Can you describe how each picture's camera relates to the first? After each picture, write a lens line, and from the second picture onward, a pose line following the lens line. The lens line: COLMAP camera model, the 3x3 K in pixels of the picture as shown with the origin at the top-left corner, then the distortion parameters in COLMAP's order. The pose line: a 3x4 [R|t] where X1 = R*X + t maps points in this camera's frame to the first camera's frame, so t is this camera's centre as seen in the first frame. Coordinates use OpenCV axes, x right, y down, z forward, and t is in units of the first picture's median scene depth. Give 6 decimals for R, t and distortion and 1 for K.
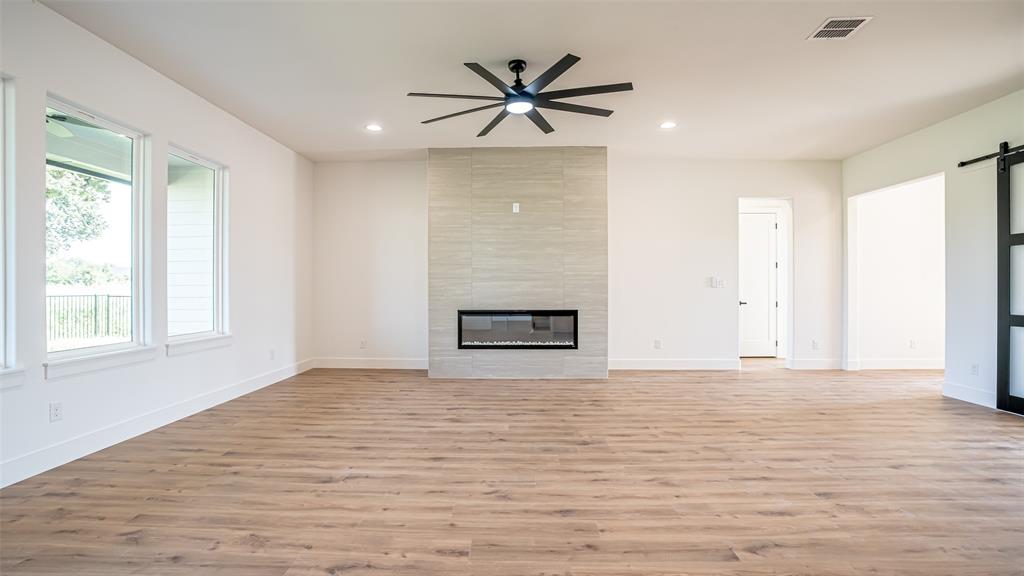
lens RADIAL K [[475.0, 0, 505.4], [0, 475.0, 284.9], [0, 0, 1]] dist [-0.066024, 0.020227]
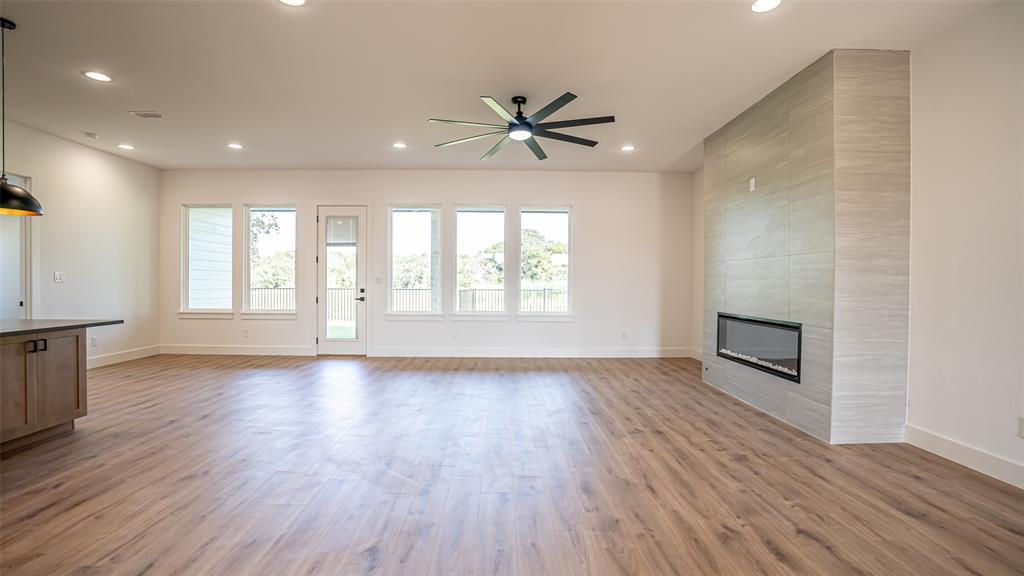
lens RADIAL K [[475.0, 0, 514.2], [0, 475.0, 284.1], [0, 0, 1]] dist [-0.066024, 0.020227]
pose [[0.051160, 0.006091, -0.998672, 0.765387], [-0.001080, 0.999981, 0.006044, -0.004296], [0.998690, 0.000770, 0.051166, 0.575995]]
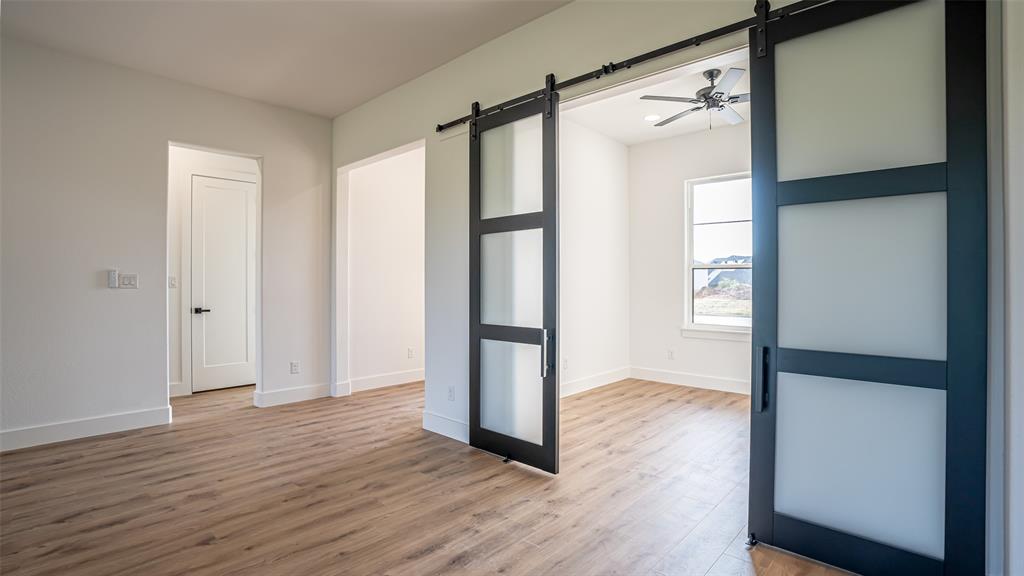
lens RADIAL K [[475.0, 0, 510.5], [0, 475.0, 284.3], [0, 0, 1]] dist [-0.066024, 0.020227]
pose [[0.658310, -0.003285, 0.752740, 0.374399], [-0.002205, 0.999978, 0.006292, -0.004605], [-0.752744, -0.005801, 0.658288, 0.293224]]
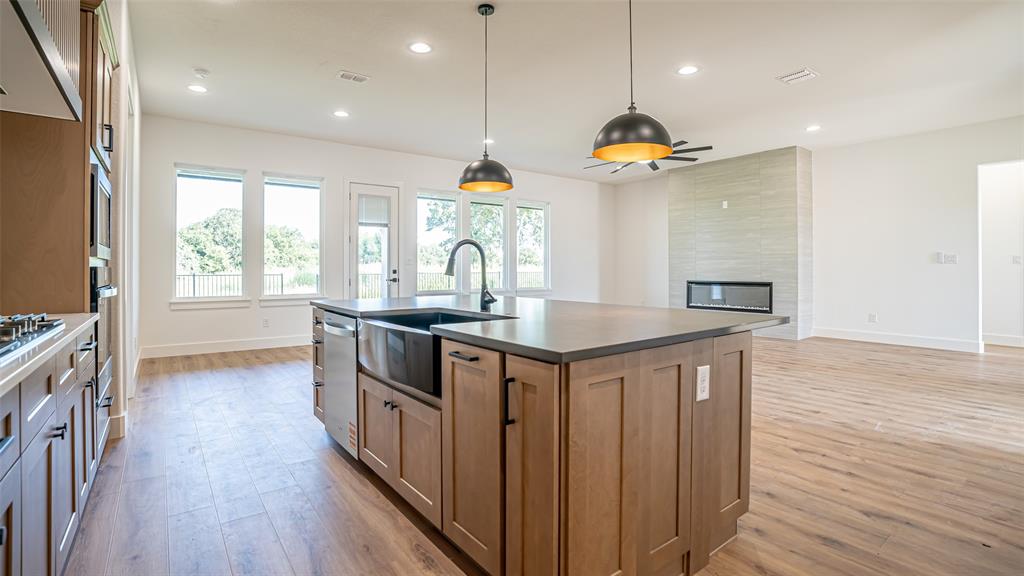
lens RADIAL K [[475.0, 0, 506.9], [0, 475.0, 268.6], [0, 0, 1]] dist [-0.066024, 0.020227]
pose [[0.623497, -0.000343, -0.781826, 0.672231], [0.004576, 0.999984, 0.003211, 0.010207], [0.781812, -0.005579, 0.623489, -0.305692]]
